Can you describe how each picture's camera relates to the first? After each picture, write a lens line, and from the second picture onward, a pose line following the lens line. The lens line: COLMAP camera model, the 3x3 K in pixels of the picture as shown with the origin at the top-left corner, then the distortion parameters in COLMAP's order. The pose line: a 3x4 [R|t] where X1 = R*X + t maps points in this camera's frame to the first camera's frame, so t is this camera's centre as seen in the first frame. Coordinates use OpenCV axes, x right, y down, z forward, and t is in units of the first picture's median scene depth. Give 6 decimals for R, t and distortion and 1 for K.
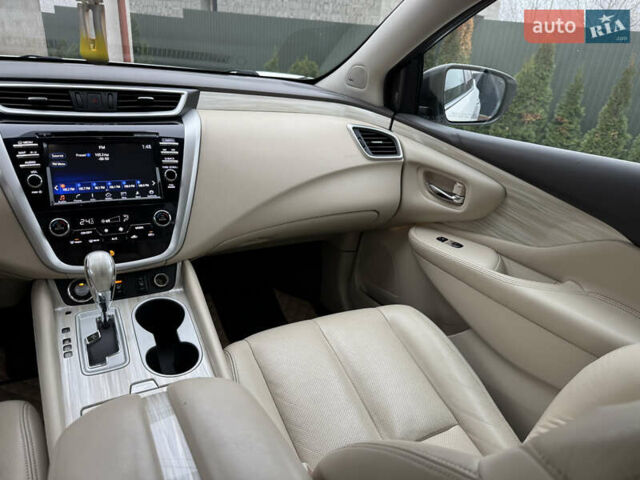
lens RADIAL K [[445.0, 0, 320.0], [0, 445.0, 240.0], [0, 0, 1]] dist [0.052980, -0.096569]
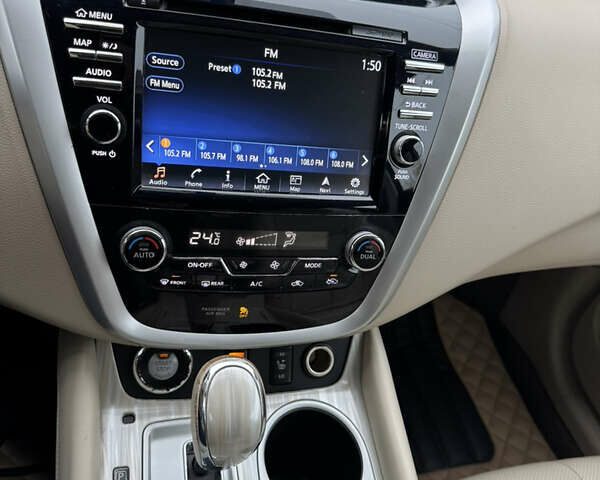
lens RADIAL K [[579.2, 0, 300.0], [0, 579.2, 240.0], [0, 0, 1]] dist [0.156892, -0.456123]
pose [[0.955179, 0.259542, -0.142373, -0.330014], [-0.220046, 0.944221, 0.245002, -0.173494], [0.198020, -0.202692, 0.959012, 0.461918]]
